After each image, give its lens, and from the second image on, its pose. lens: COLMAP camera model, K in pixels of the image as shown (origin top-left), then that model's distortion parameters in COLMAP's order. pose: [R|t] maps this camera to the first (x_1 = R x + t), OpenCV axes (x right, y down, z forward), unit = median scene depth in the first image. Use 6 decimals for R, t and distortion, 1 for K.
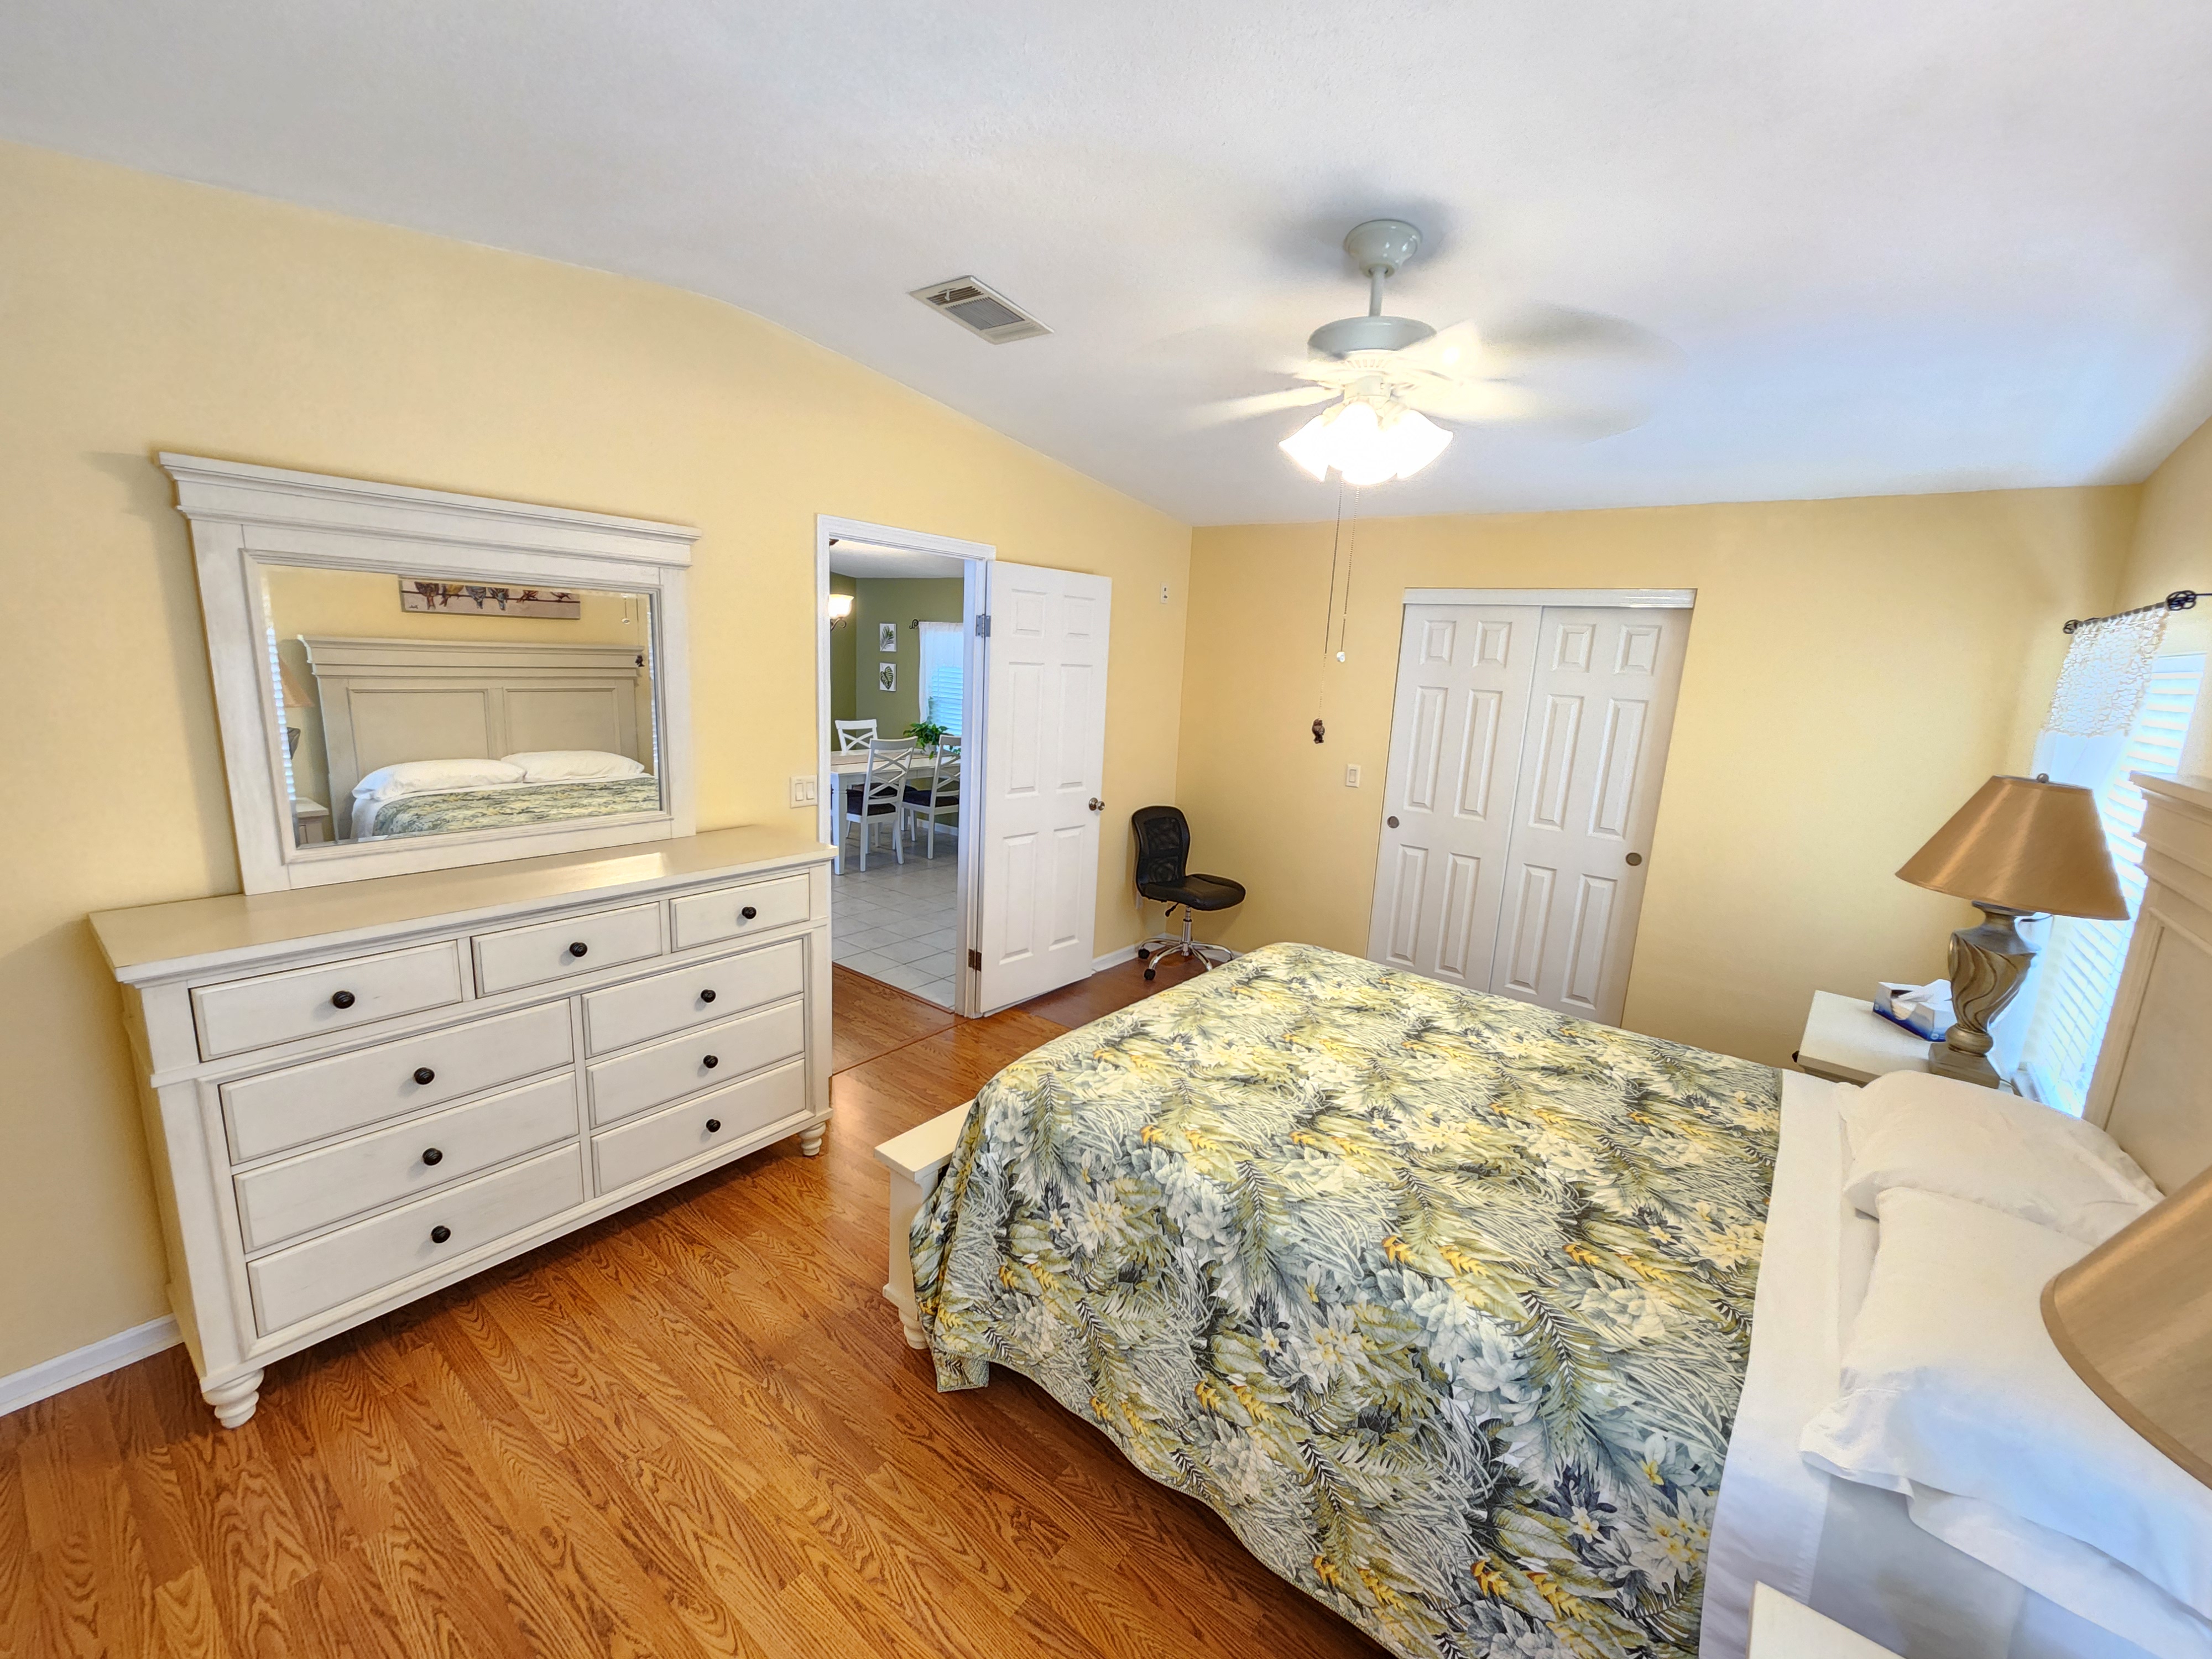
lens RADIAL K [[898.2, 0, 1103.3], [0, 898.2, 831.6], [0, 0, 1]] dist [0.011294, -0.007698]
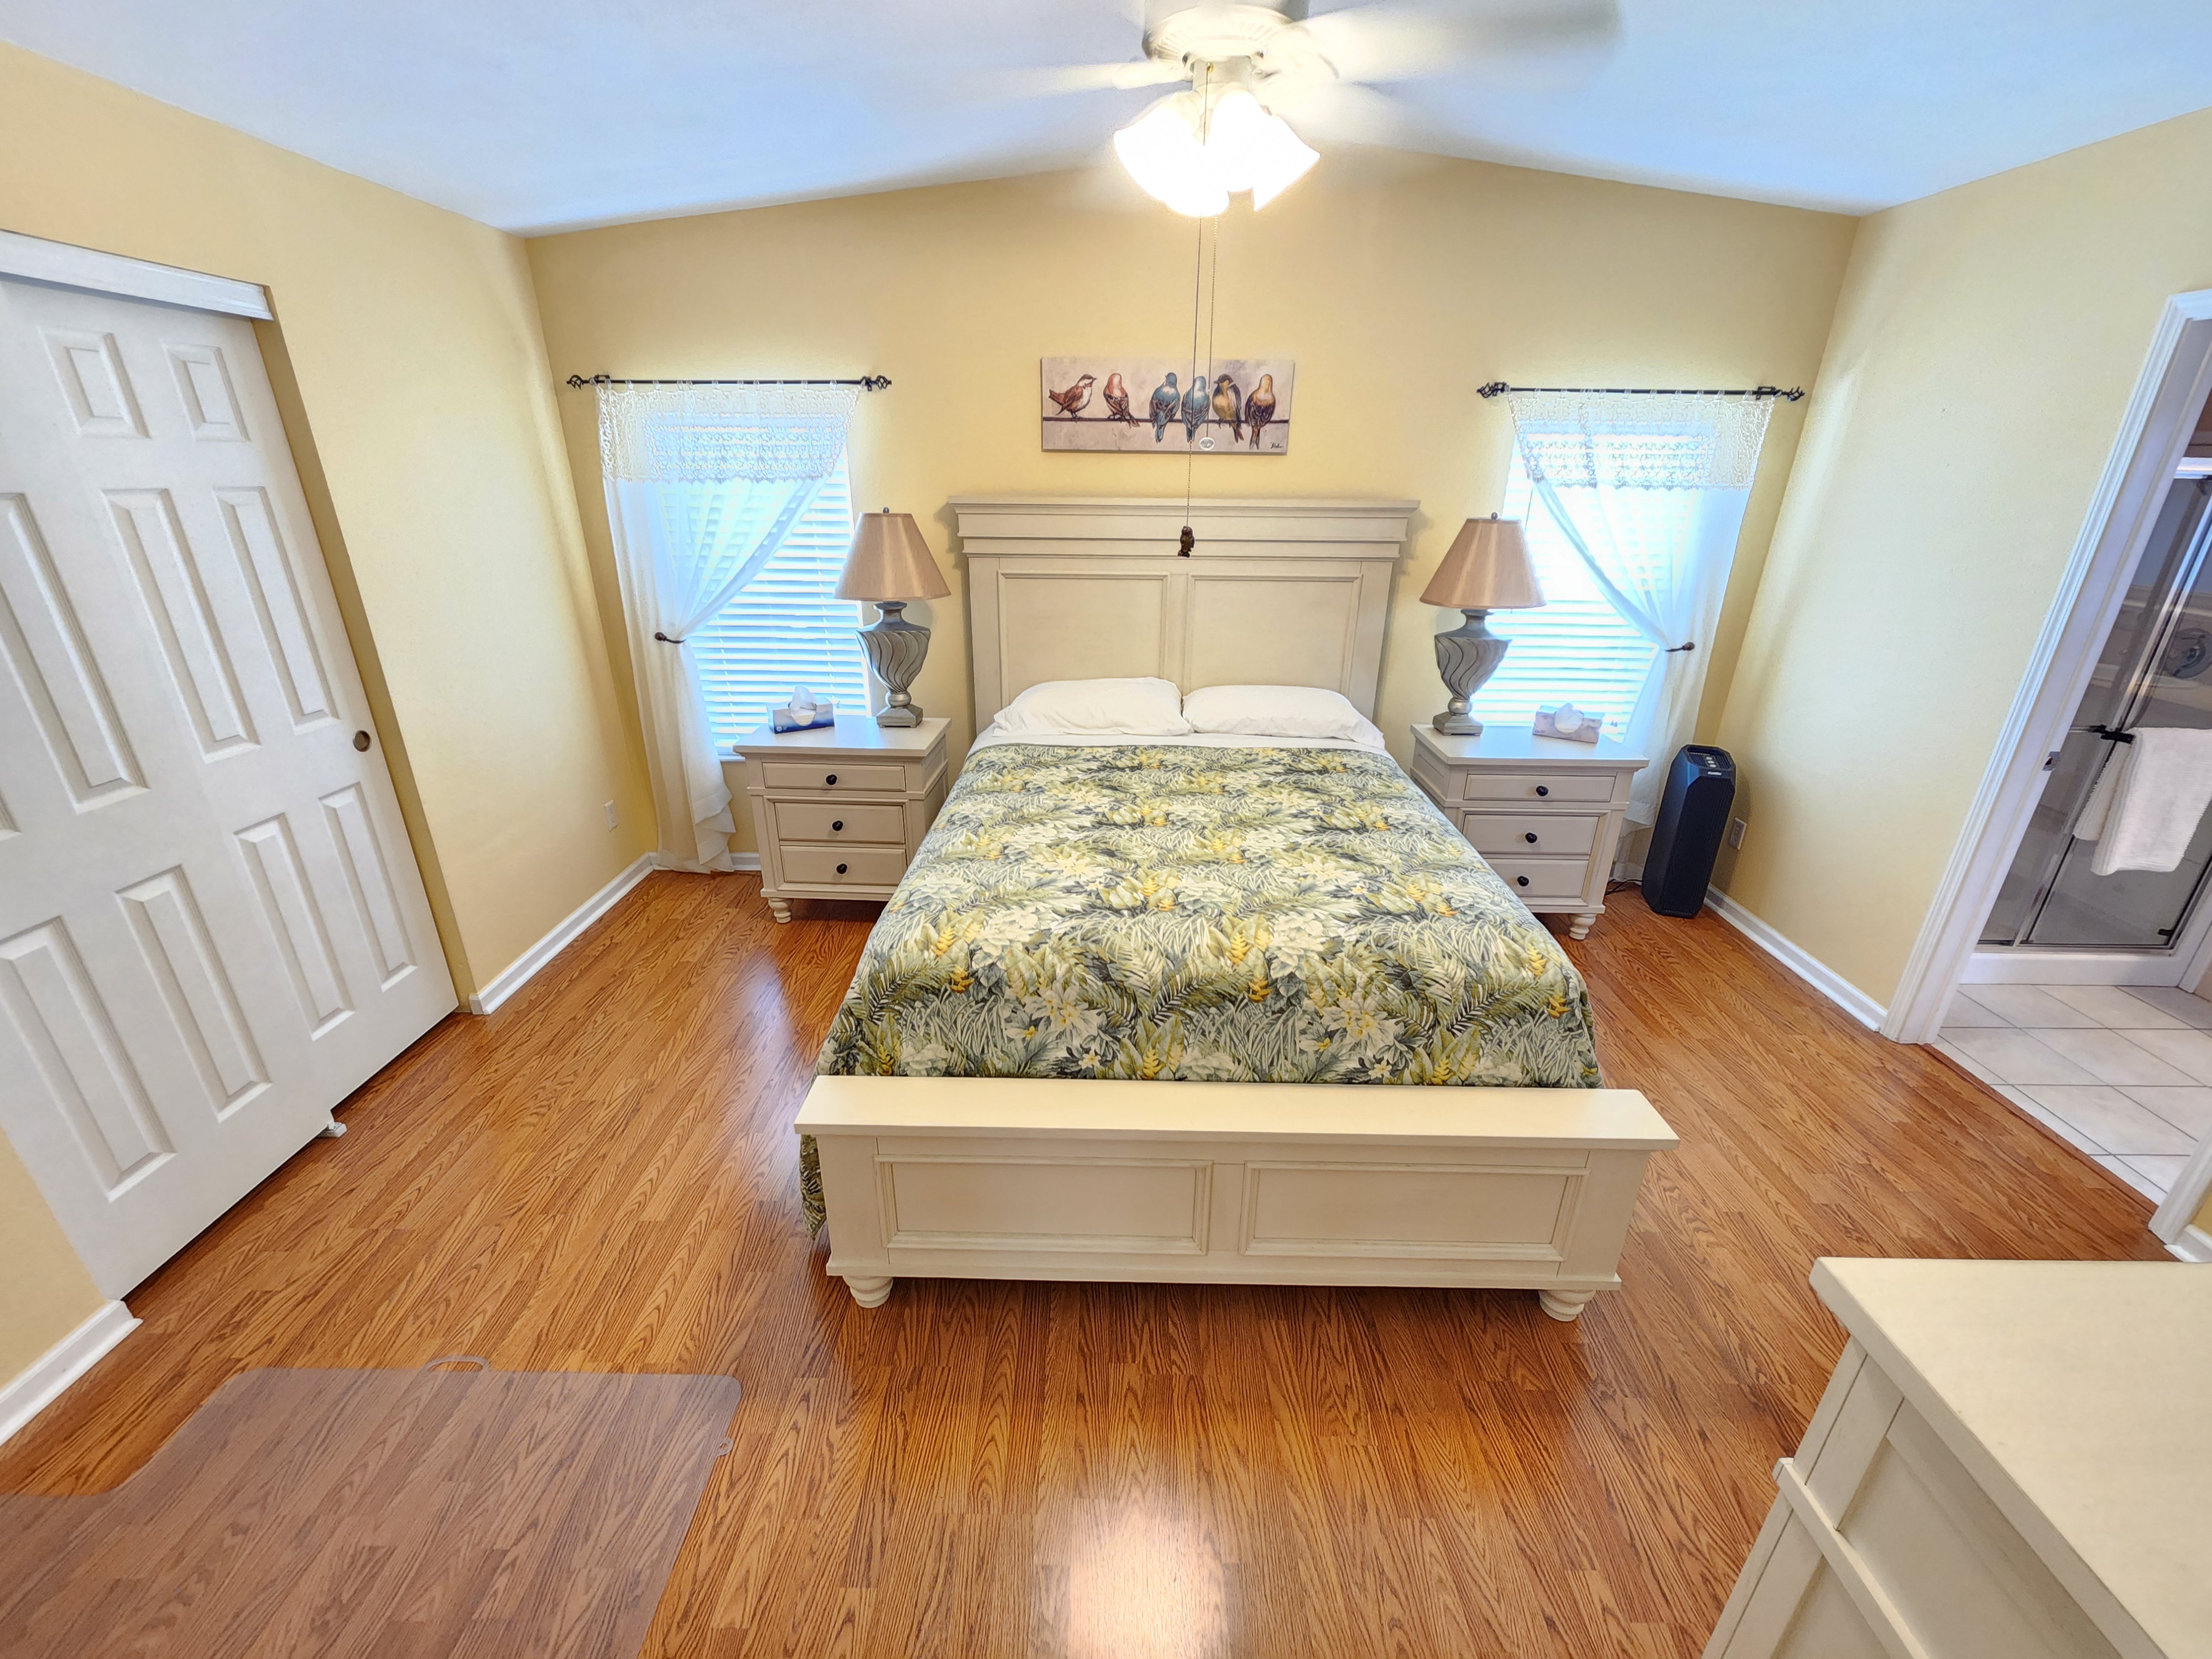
lens RADIAL K [[898.2, 0, 1103.3], [0, 898.2, 831.6], [0, 0, 1]] dist [0.011294, -0.007698]
pose [[-0.609203, -0.349944, 0.711626, -0.374442], [0.119849, 0.846432, 0.518835, -0.310548], [-0.783906, 0.401363, -0.473708, 1.500592]]
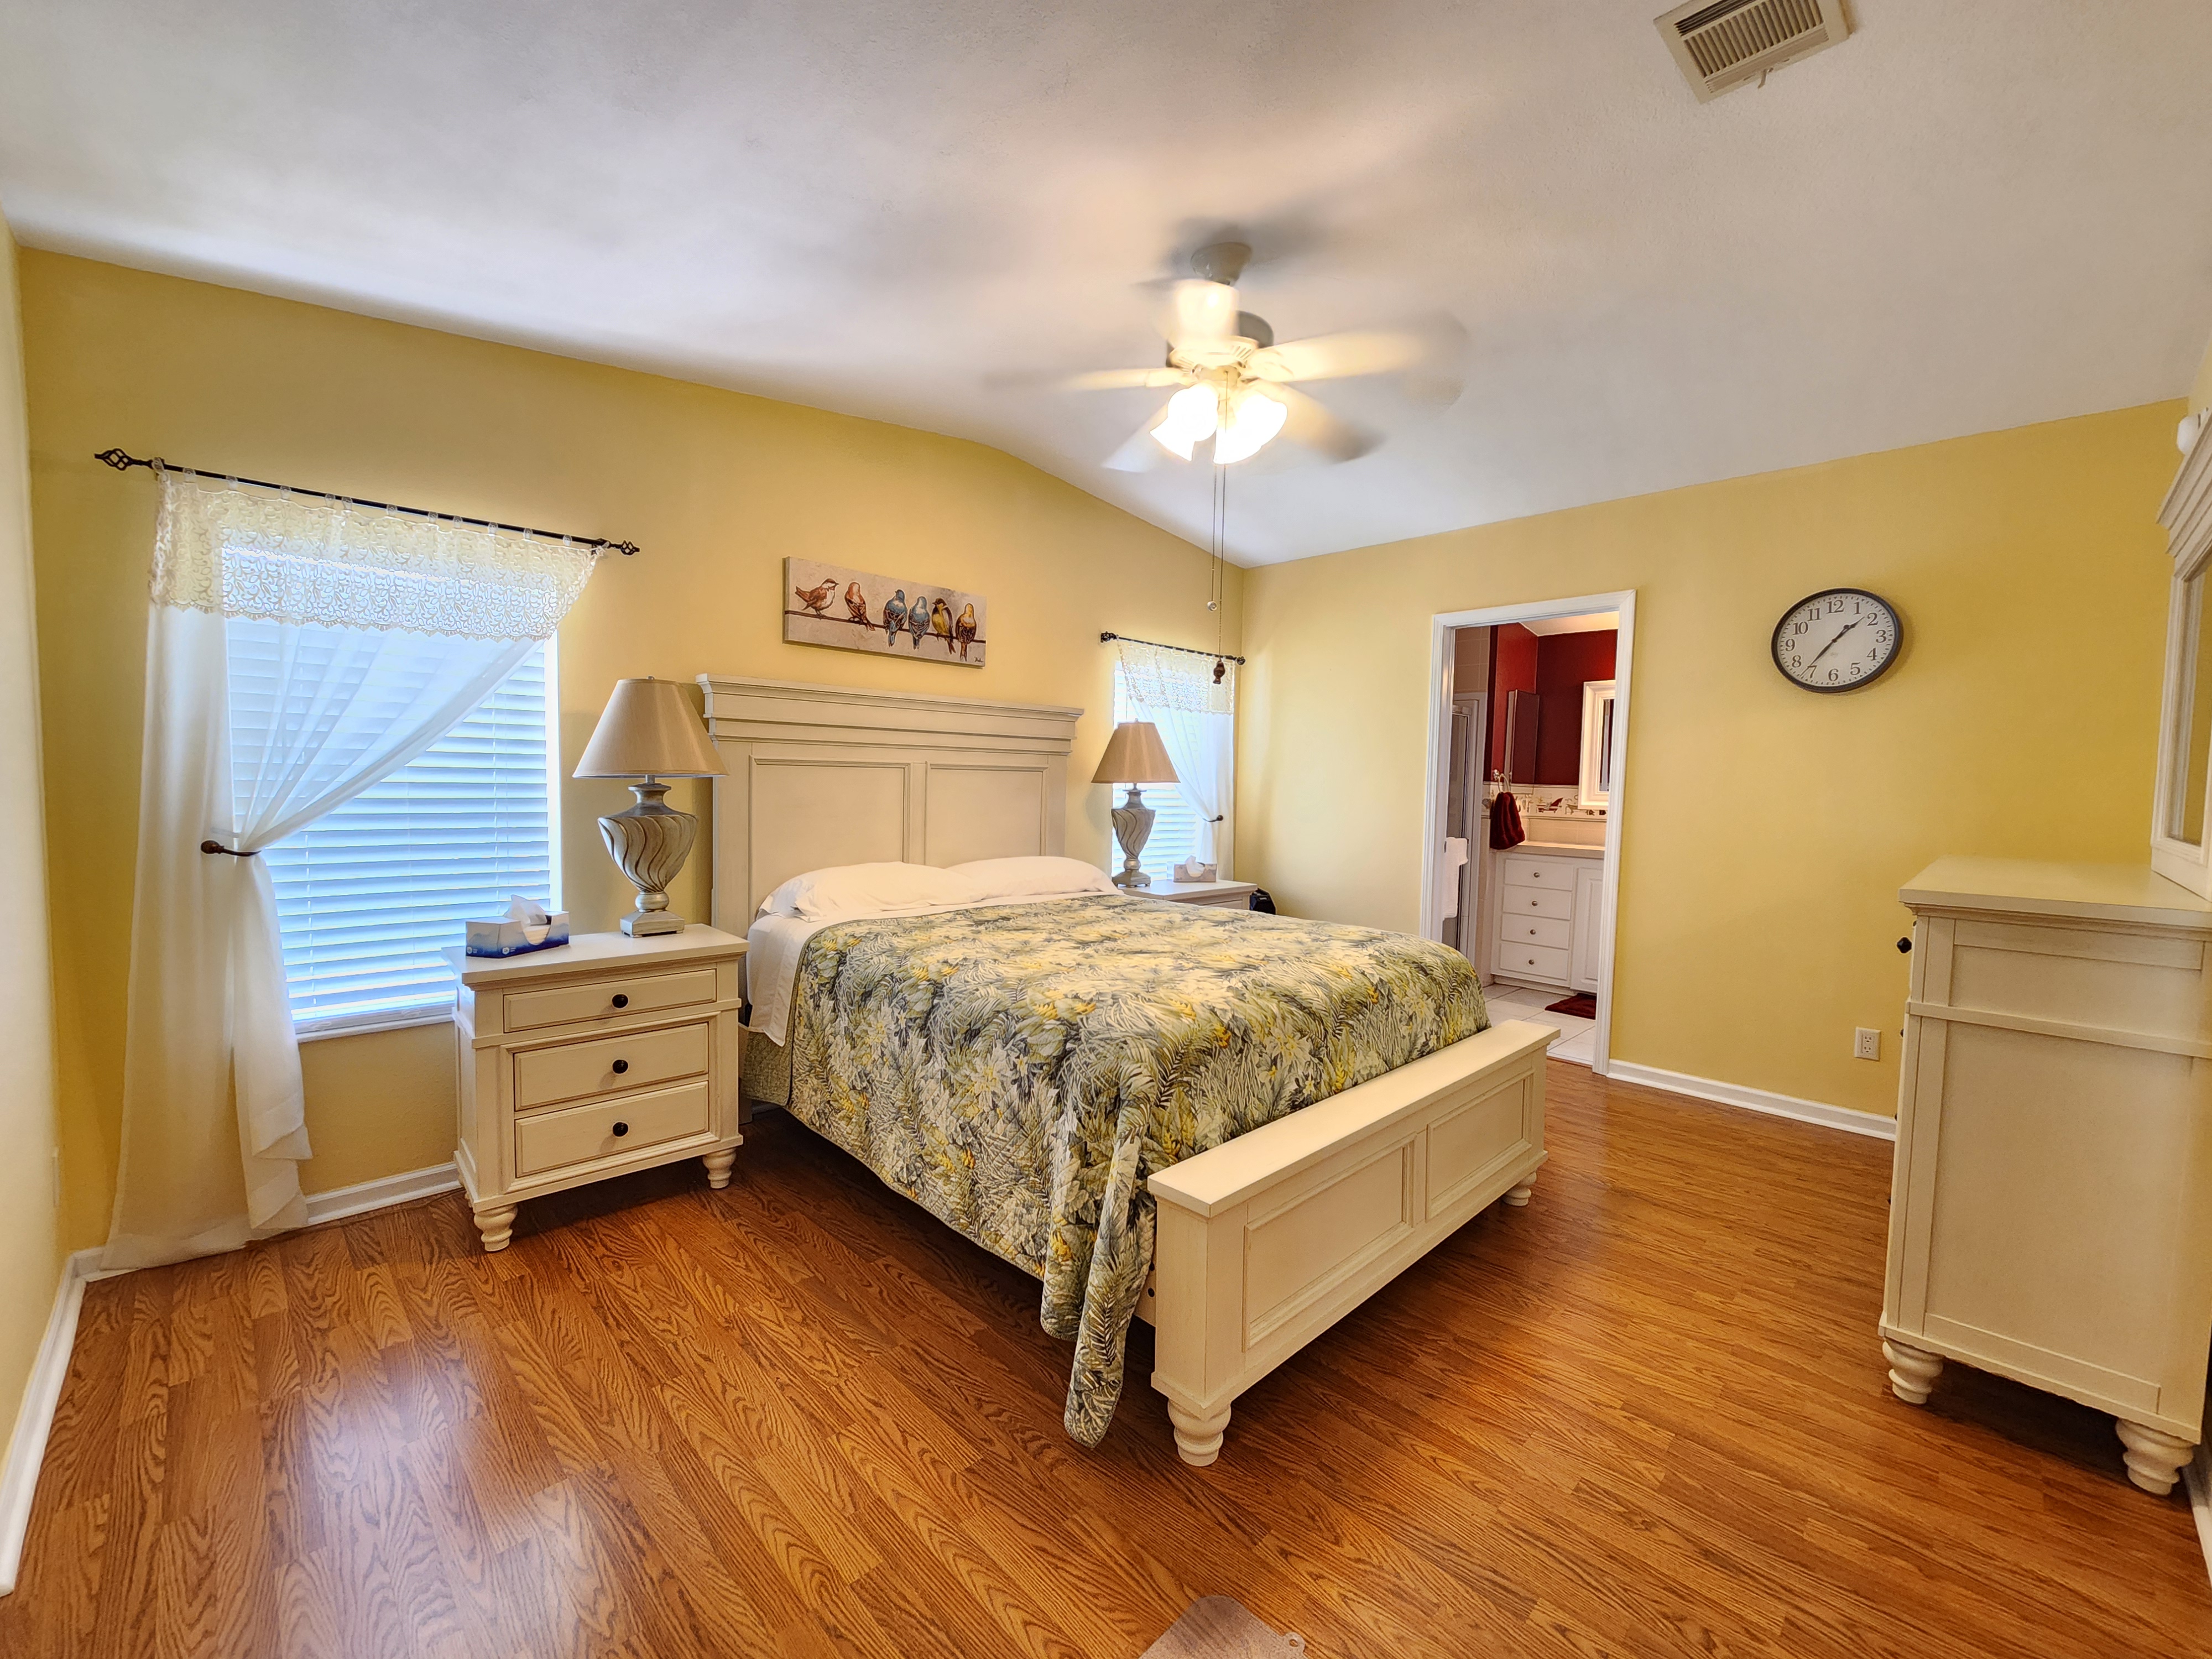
lens RADIAL K [[898.2, 0, 1103.3], [0, 898.2, 831.6], [0, 0, 1]] dist [0.011294, -0.007698]
pose [[-0.989962, -0.074556, 0.120065, 0.217159], [-0.040931, 0.964373, 0.261360, -0.197070], [-0.135274, 0.253822, -0.957745, 2.005051]]
